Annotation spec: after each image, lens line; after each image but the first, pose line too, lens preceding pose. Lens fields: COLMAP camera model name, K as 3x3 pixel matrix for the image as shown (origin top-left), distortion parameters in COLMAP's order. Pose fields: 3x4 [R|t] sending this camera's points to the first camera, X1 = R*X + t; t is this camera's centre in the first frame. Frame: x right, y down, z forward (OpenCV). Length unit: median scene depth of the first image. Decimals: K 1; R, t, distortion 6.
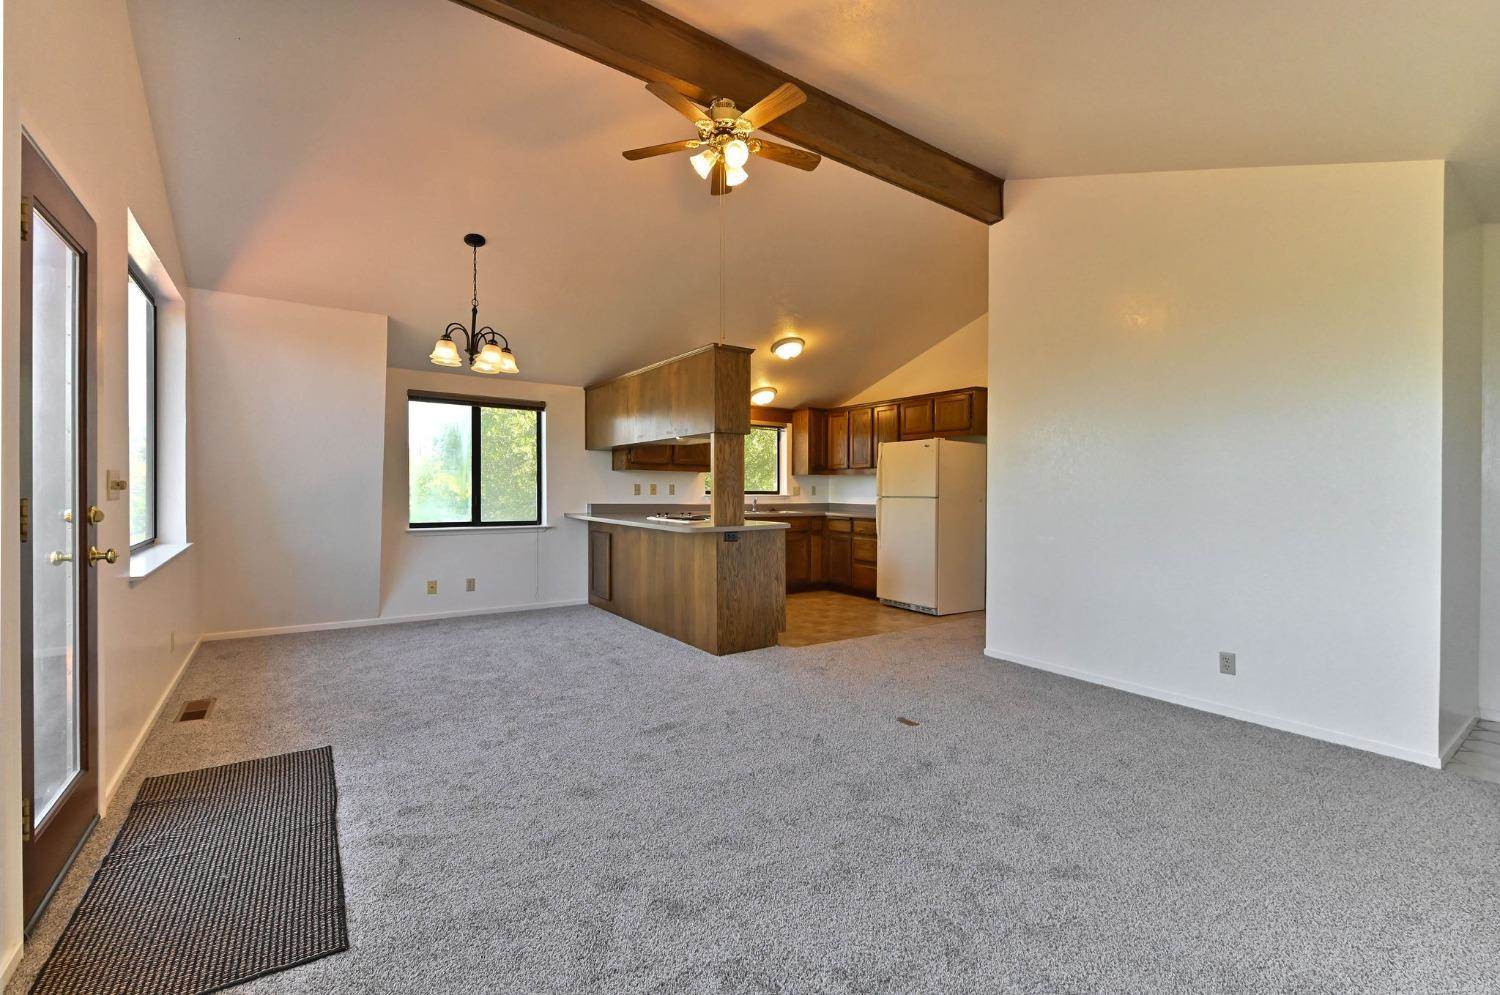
lens RADIAL K [[652.8, 0, 750.9], [0, 652.8, 487.4], [0, 0, 1]] dist [0.010100, -0.007412]
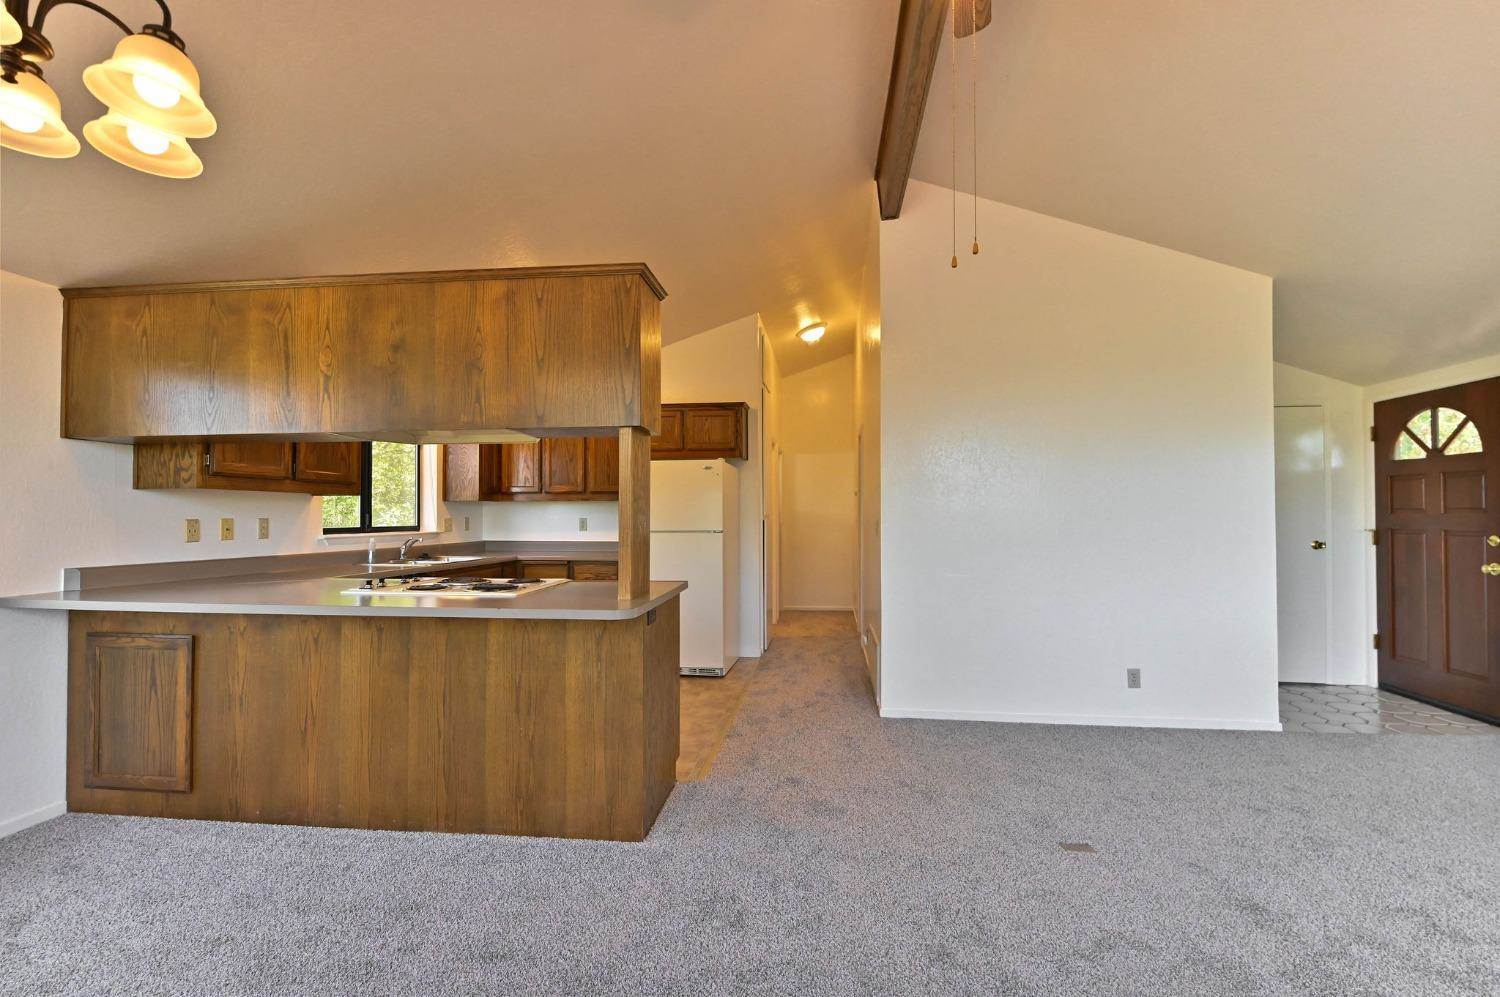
lens RADIAL K [[652.8, 0, 760.1], [0, 652.8, 496.9], [0, 0, 1]] dist [0.010100, -0.007412]
pose [[0.649611, 0.012349, 0.760167, -0.260027], [0.003711, 0.999805, -0.019413, -0.009972], [-0.760258, 0.015432, 0.649438, 0.367523]]
